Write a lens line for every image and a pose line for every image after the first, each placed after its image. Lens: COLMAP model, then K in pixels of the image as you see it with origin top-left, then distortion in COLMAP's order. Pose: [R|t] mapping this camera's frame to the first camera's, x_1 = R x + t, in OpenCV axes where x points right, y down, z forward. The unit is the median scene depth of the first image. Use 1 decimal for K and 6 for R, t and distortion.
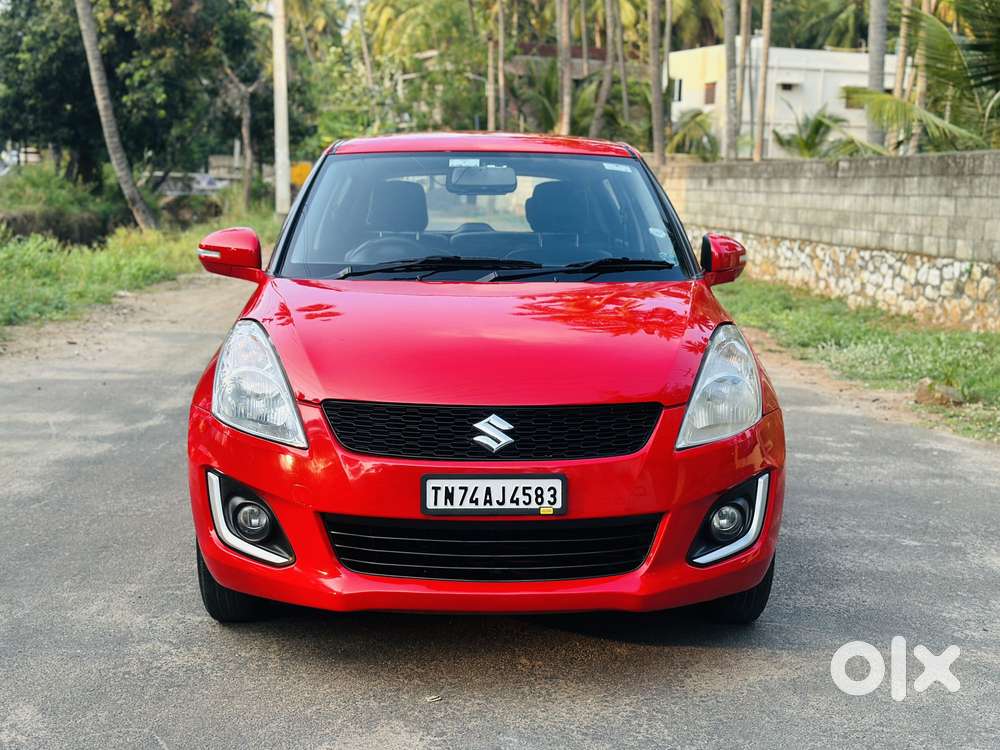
lens RADIAL K [[1416.4, 0, 496.2], [0, 1416.4, 378.9], [0, 0, 1]] dist [0.202835, -0.448148]
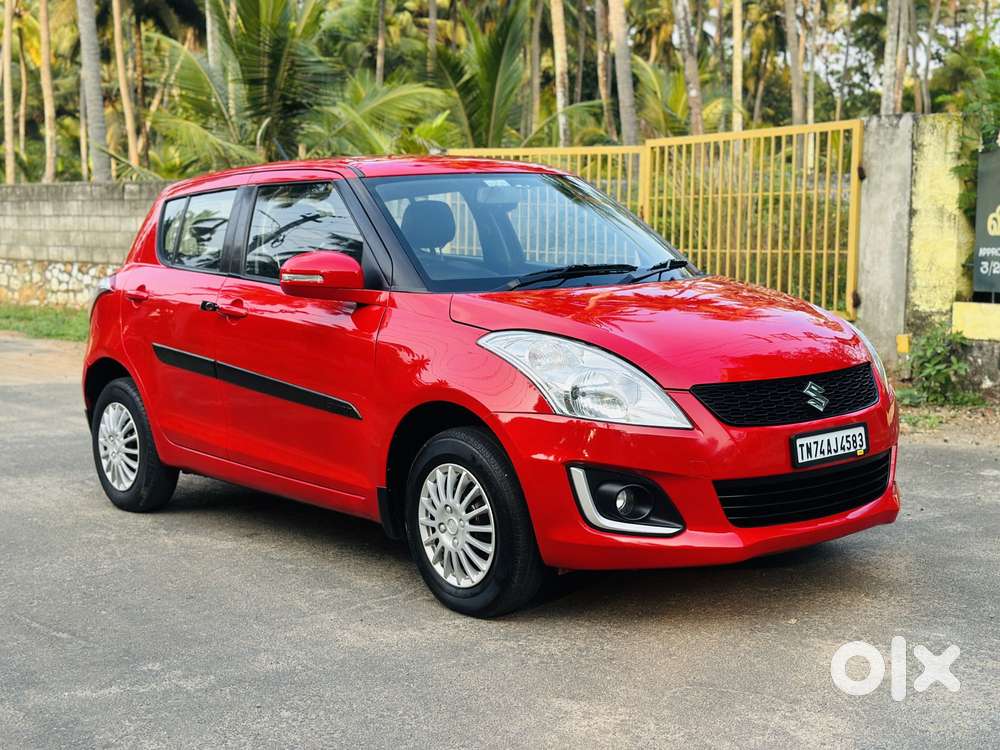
lens RADIAL K [[1401.5, 0, 504.2], [0, 1401.5, 377.1], [0, 0, 1]] dist [0.205775, -0.422187]
pose [[0.780646, -0.097811, 0.617272, -0.227767], [0.107857, 0.993943, 0.021093, -0.007891], [-0.615596, 0.050111, 0.786467, 0.046765]]
